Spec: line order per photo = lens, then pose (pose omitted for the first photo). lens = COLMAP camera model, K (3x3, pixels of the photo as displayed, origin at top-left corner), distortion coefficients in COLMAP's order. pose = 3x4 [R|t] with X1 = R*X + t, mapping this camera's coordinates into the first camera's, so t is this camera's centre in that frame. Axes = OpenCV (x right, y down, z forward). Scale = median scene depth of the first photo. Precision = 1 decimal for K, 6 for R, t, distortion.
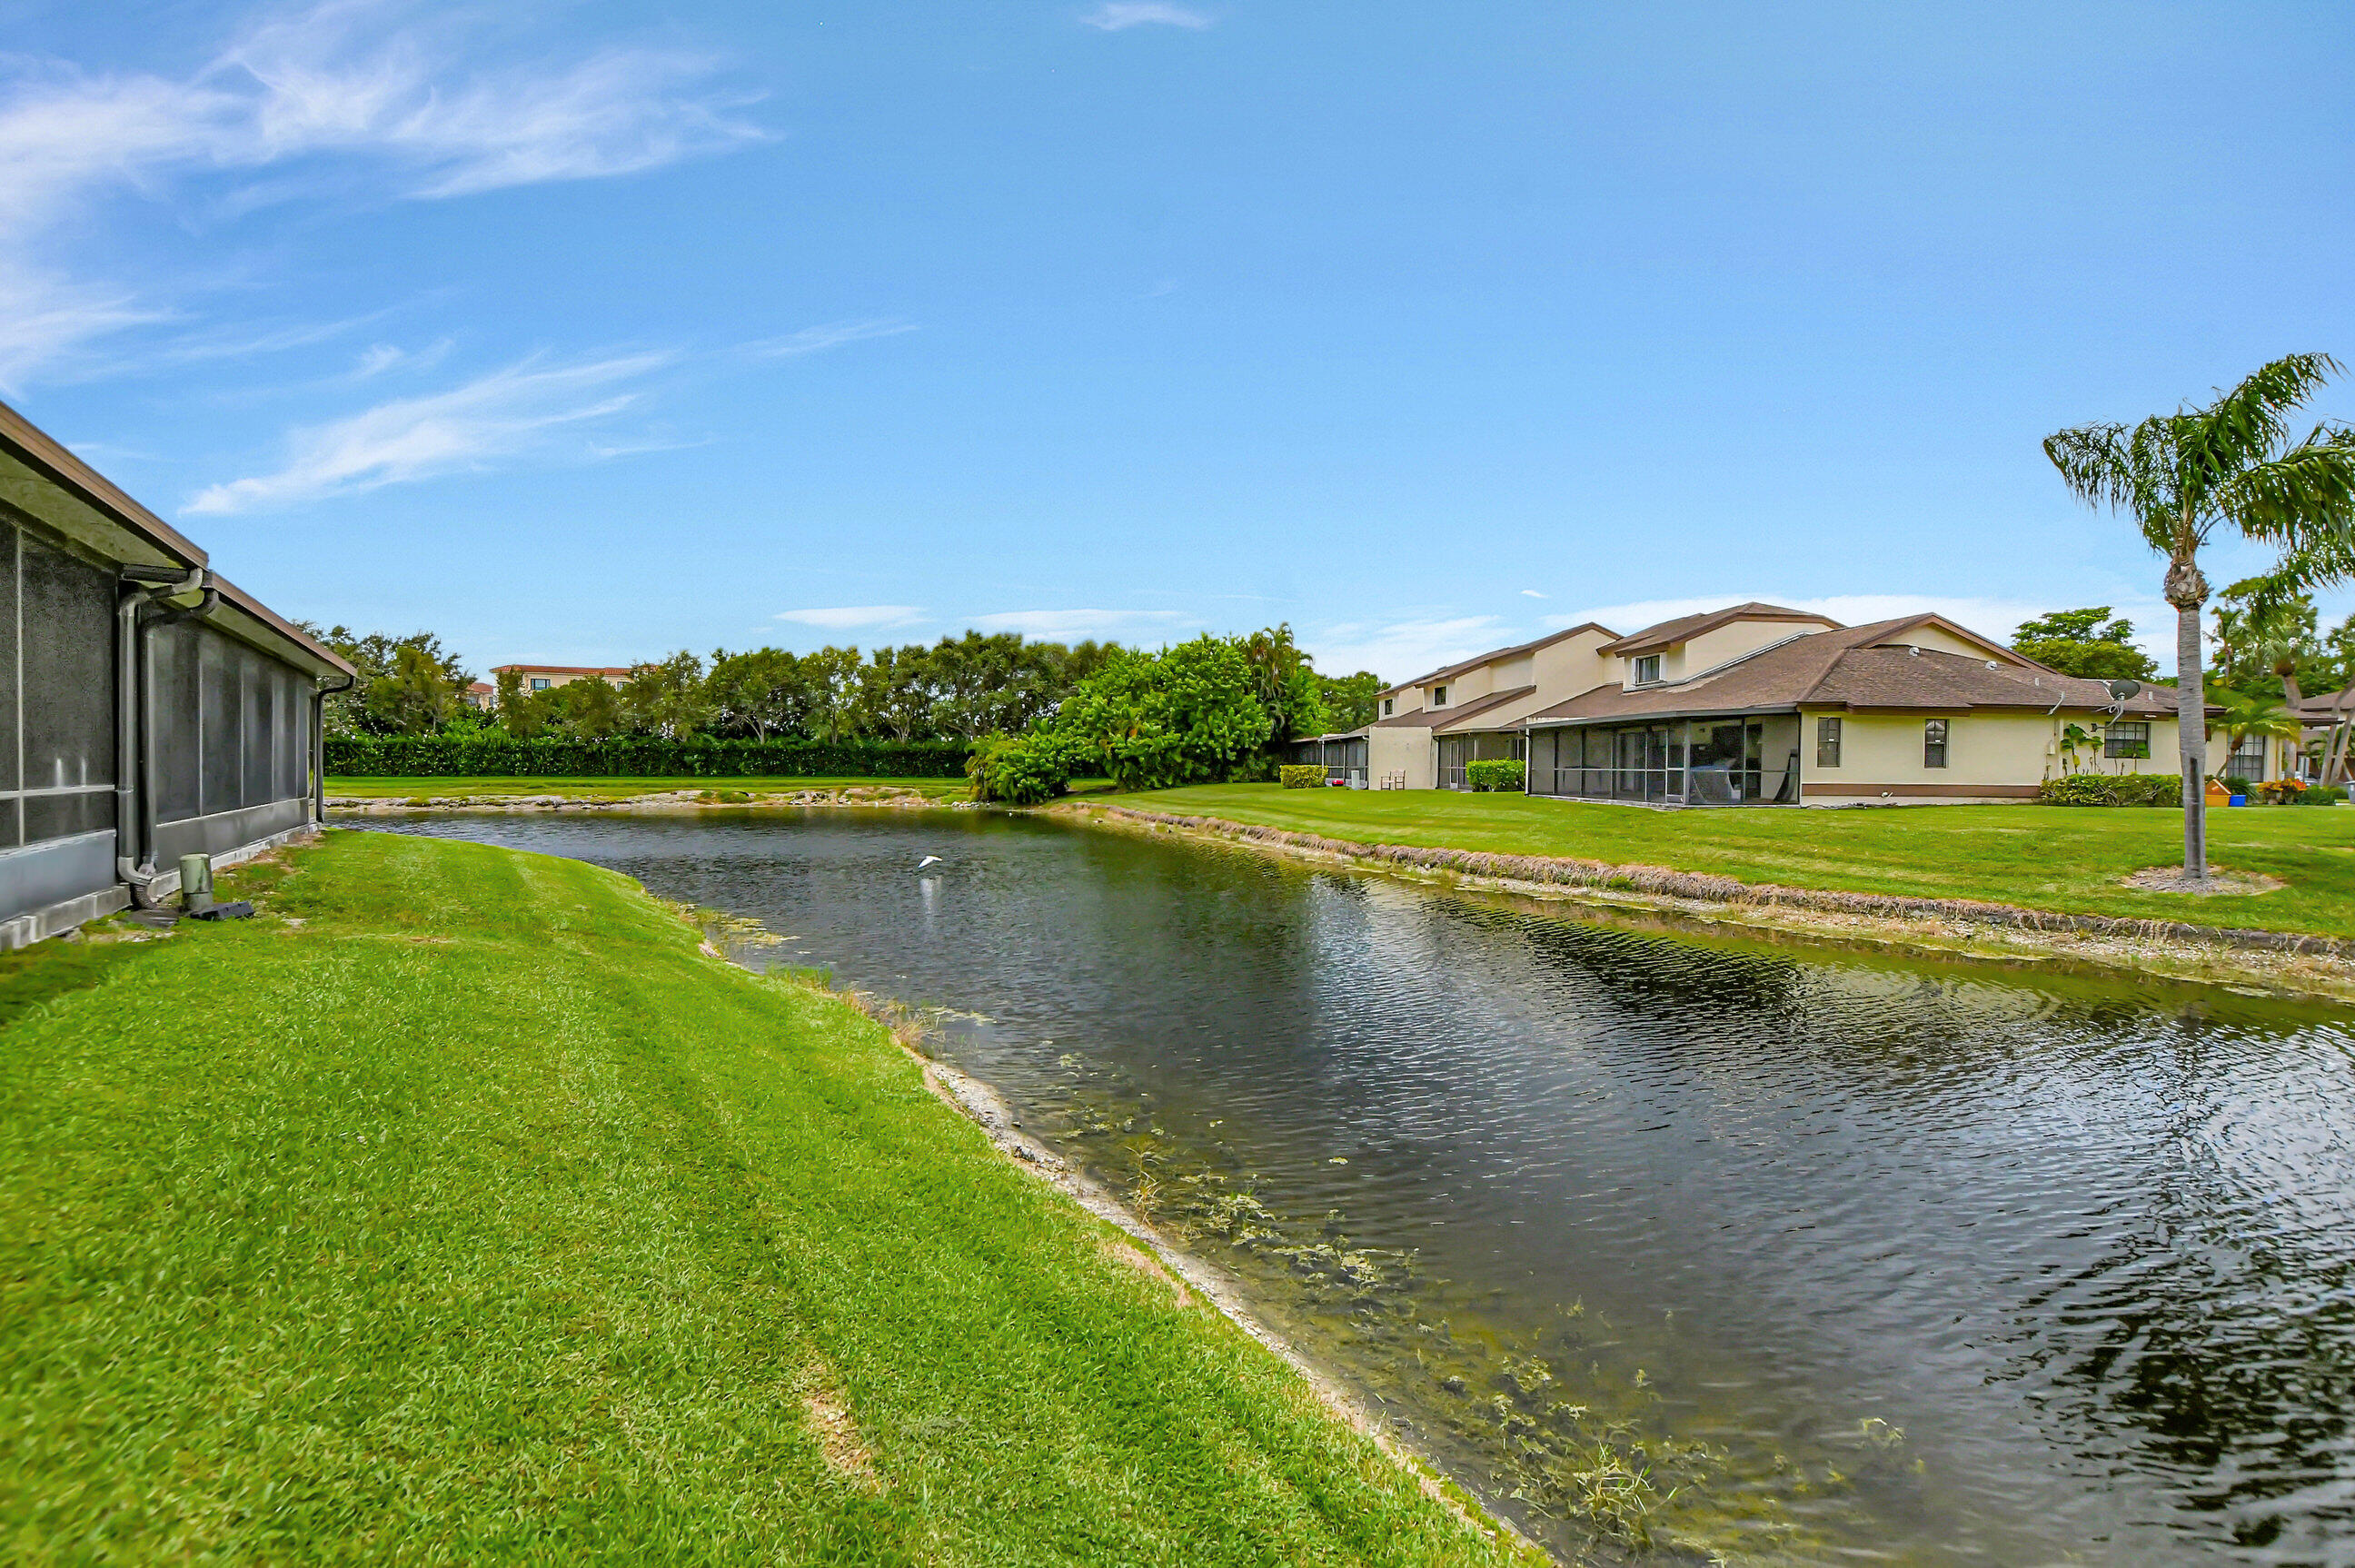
lens RADIAL K [[1068.3, 0, 1168.5], [0, 1068.3, 780.0], [0, 0, 1]] dist [-0.003408, -0.009671]
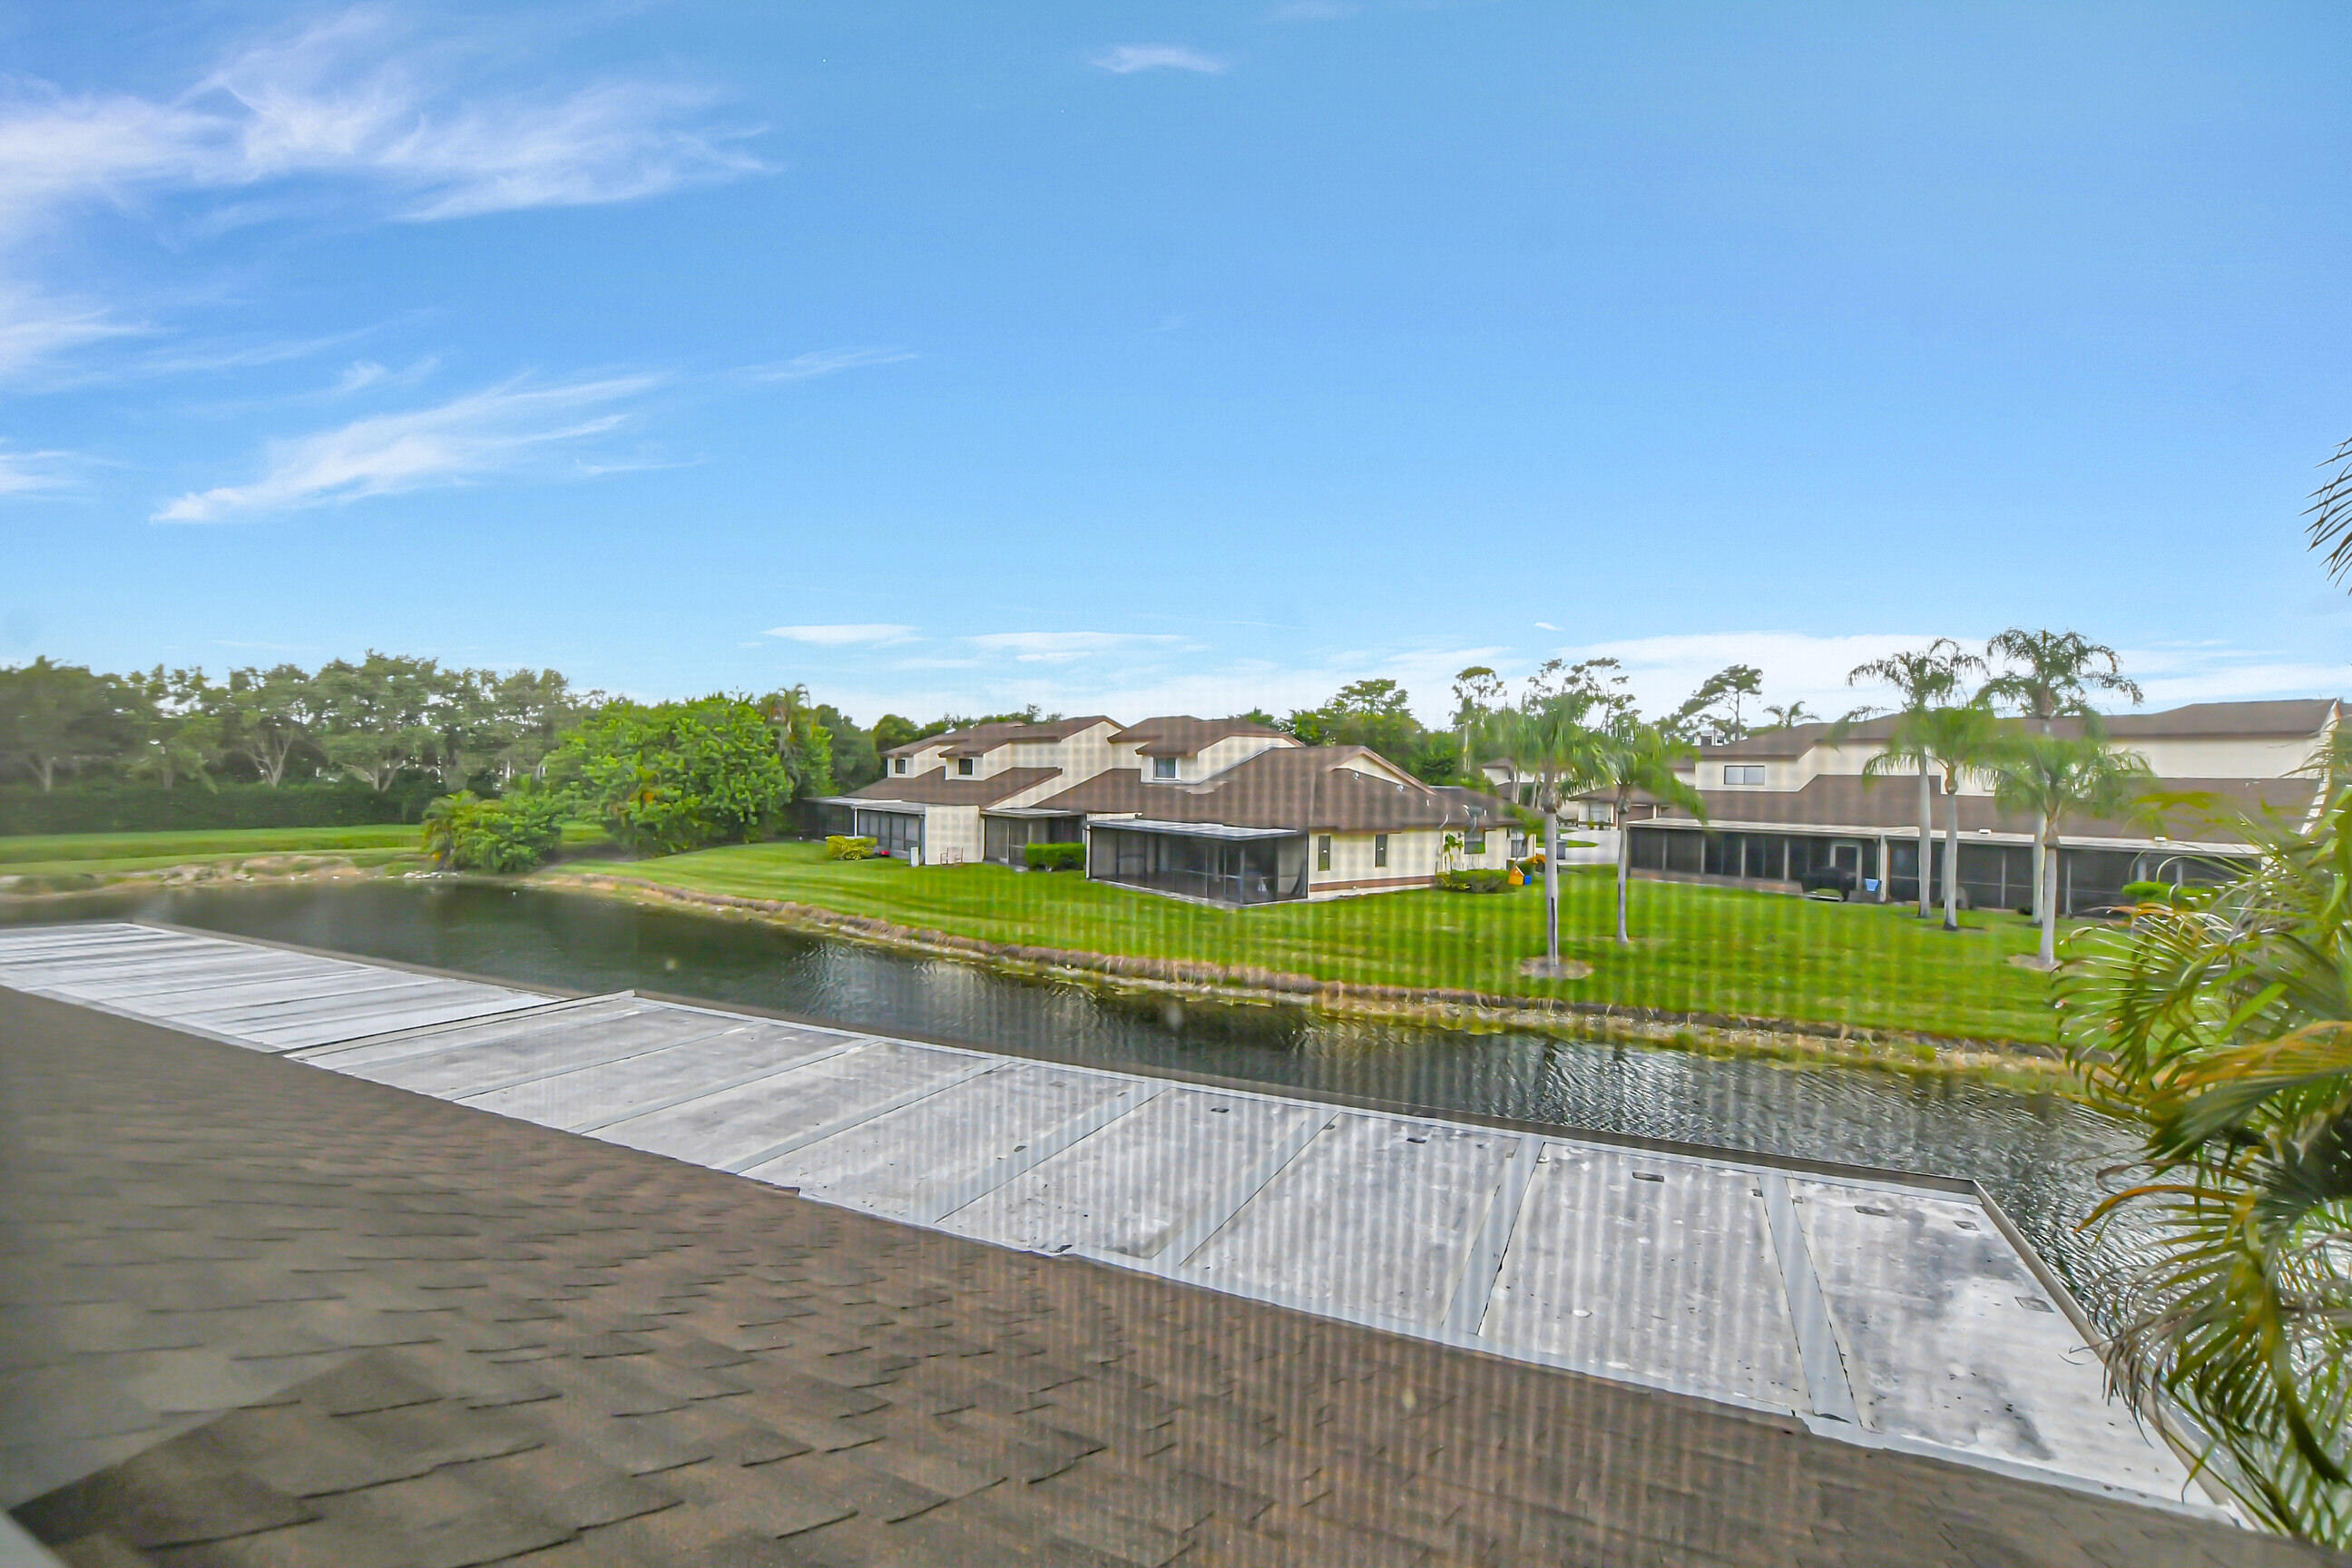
lens RADIAL K [[1095.5, 0, 1138.9], [0, 1095.5, 771.1], [0, 0, 1]] dist [-0.023542, -0.000124]
pose [[0.861483, -0.001757, 0.507783, -0.324920], [0.002719, 0.999996, -0.001152, -0.142180], [-0.507779, 0.002373, 0.861484, -0.122608]]
